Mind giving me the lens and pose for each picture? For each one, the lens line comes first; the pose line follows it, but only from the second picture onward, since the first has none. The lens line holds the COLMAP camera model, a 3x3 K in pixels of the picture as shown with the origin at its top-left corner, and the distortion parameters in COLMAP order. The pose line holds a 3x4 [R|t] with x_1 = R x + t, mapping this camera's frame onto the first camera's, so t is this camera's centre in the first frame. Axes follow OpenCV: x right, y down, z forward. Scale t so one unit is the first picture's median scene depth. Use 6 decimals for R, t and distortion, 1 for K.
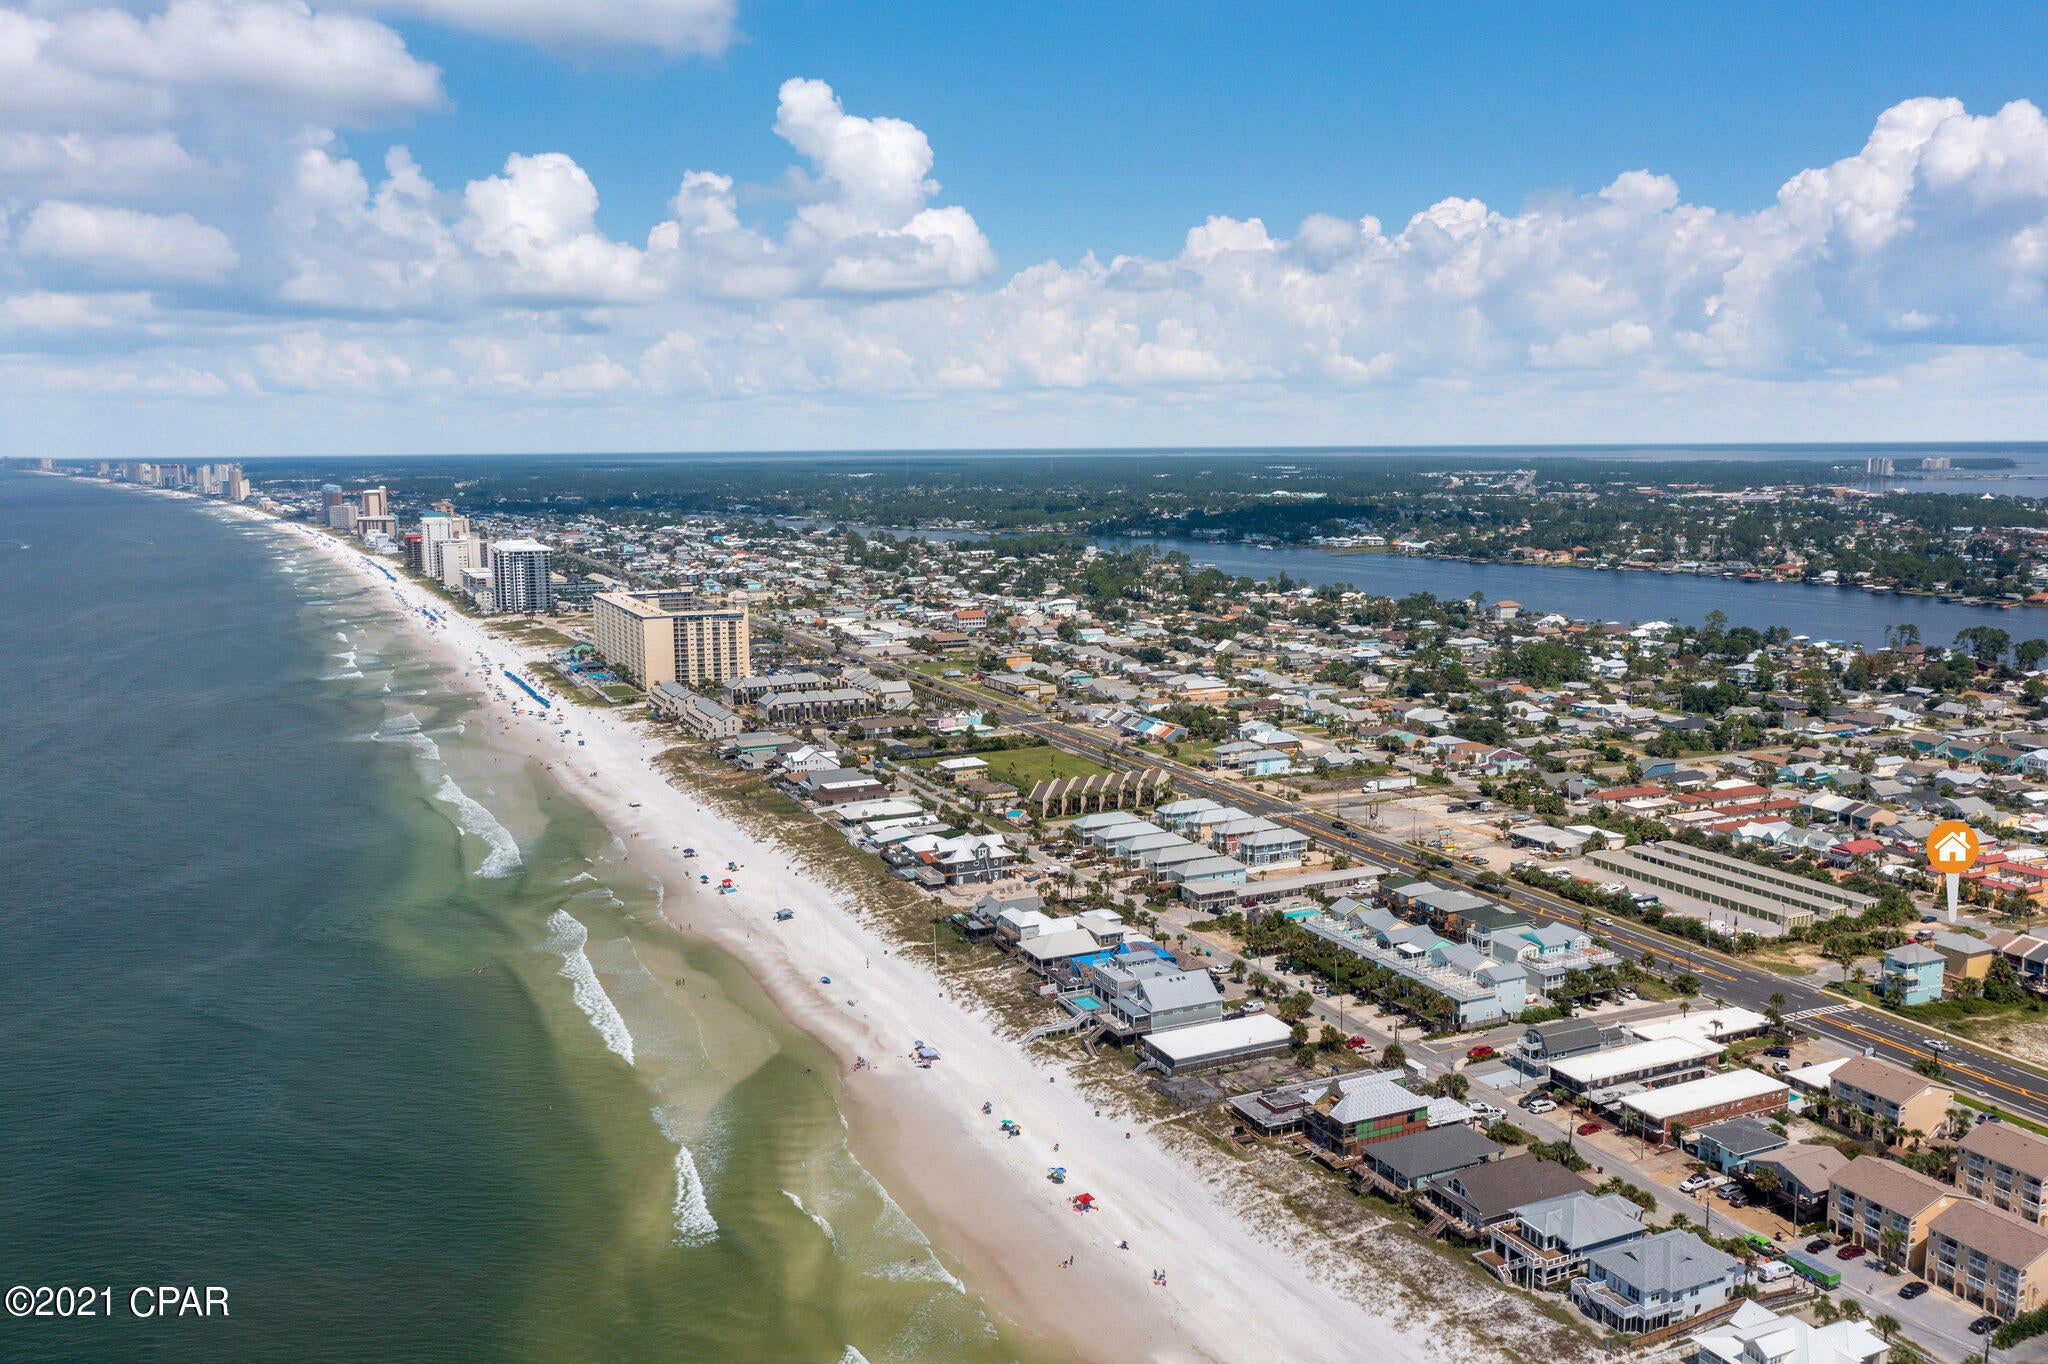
lens RADIAL K [[1632.7, 0, 1027.5], [0, 1632.7, 688.9], [0, 0, 1]] dist [-0.008819, 0.004469]
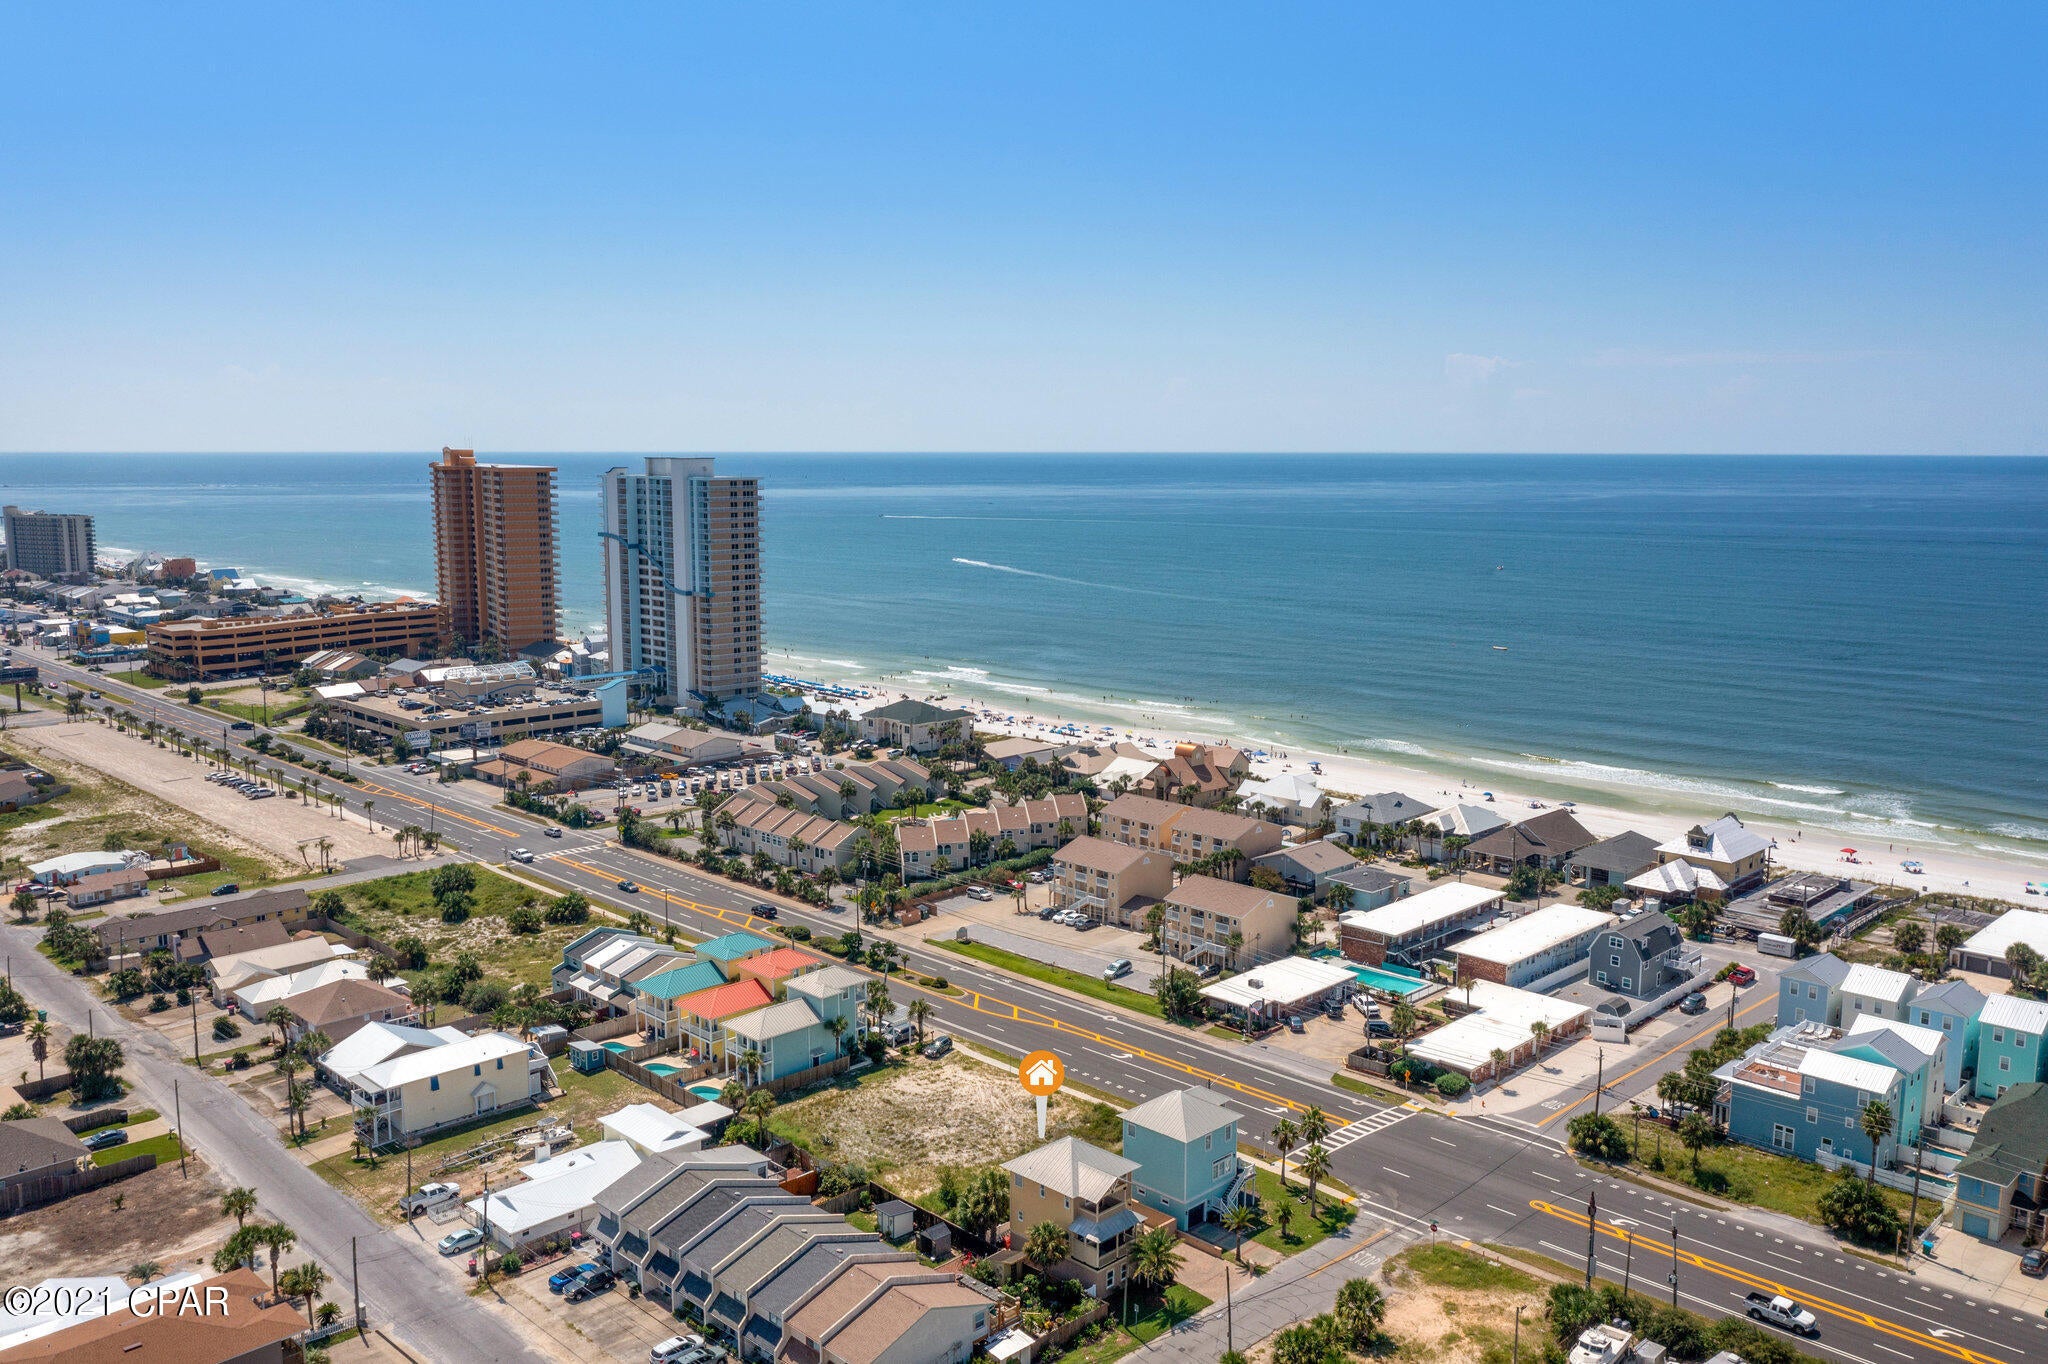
lens RADIAL K [[1632.7, 0, 1027.5], [0, 1632.7, 688.9], [0, 0, 1]] dist [-0.008819, 0.004469]
pose [[-0.941211, 0.053047, -0.333630, 0.703786], [-0.047723, 0.956812, 0.286764, -0.079424], [0.334433, 0.285827, -0.898030, 1.312591]]
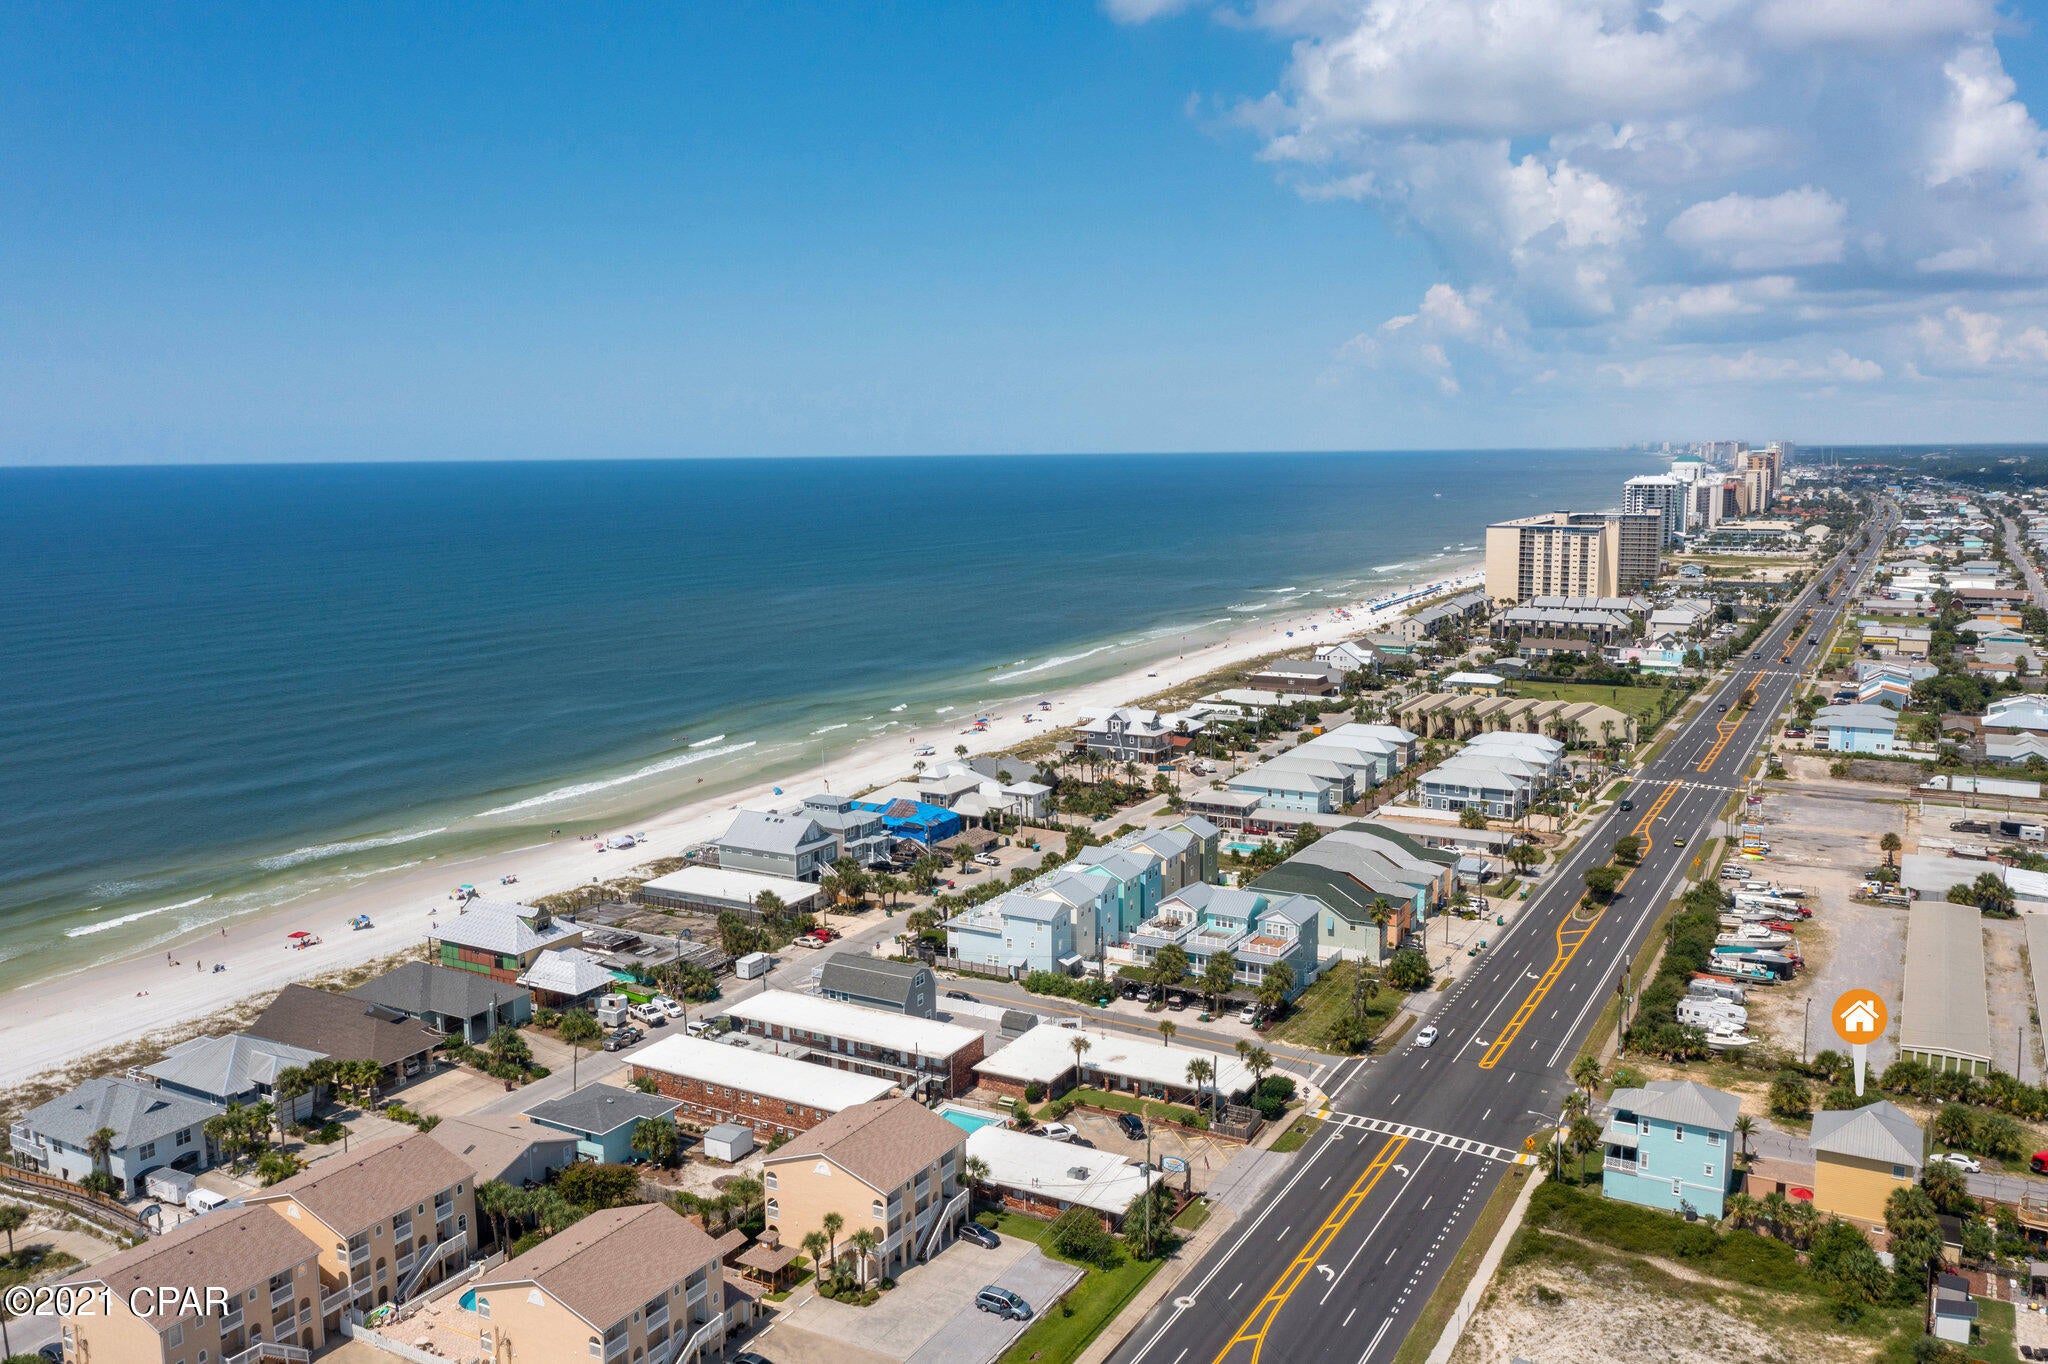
lens RADIAL K [[1632.7, 0, 1027.5], [0, 1632.7, 688.9], [0, 0, 1]] dist [-0.008819, 0.004469]
pose [[0.582733, 0.122349, -0.803401, 0.761978], [-0.117009, 0.990933, 0.066038, 0.035166], [0.804196, 0.055522, 0.591766, 0.546855]]
